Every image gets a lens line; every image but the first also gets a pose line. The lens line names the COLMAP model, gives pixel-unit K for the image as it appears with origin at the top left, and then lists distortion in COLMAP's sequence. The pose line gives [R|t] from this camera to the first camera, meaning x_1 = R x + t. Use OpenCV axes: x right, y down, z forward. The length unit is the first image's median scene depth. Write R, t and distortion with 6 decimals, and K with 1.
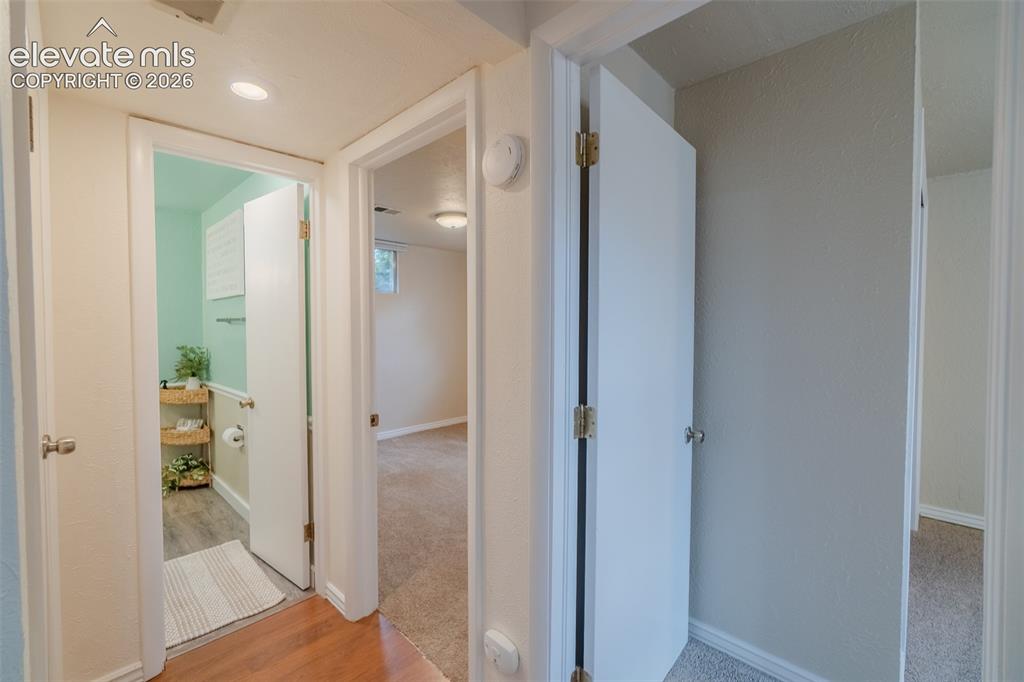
lens RADIAL K [[442.4, 0, 507.4], [0, 442.4, 338.4], [0, 0, 1]] dist [-0.006022, 0.002572]
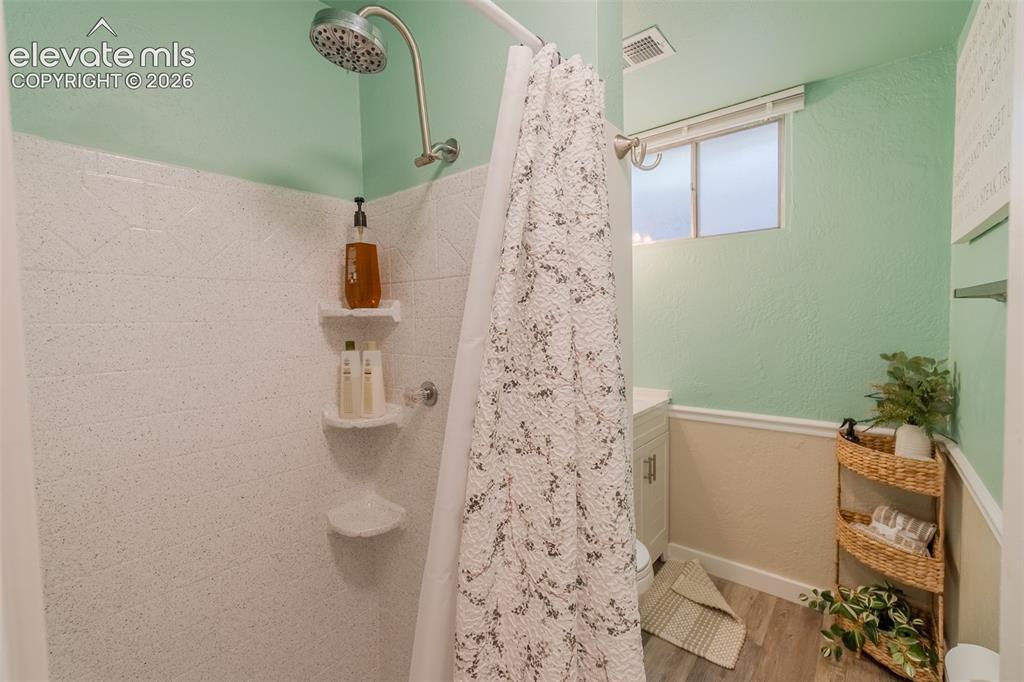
lens RADIAL K [[442.4, 0, 506.8], [0, 442.4, 336.3], [0, 0, 1]] dist [-0.006022, 0.002572]
pose [[0.085878, 0.051096, -0.994995, -0.318129], [-0.016916, 0.998615, 0.049822, -0.015749], [0.996162, 0.012553, 0.086623, 0.563509]]
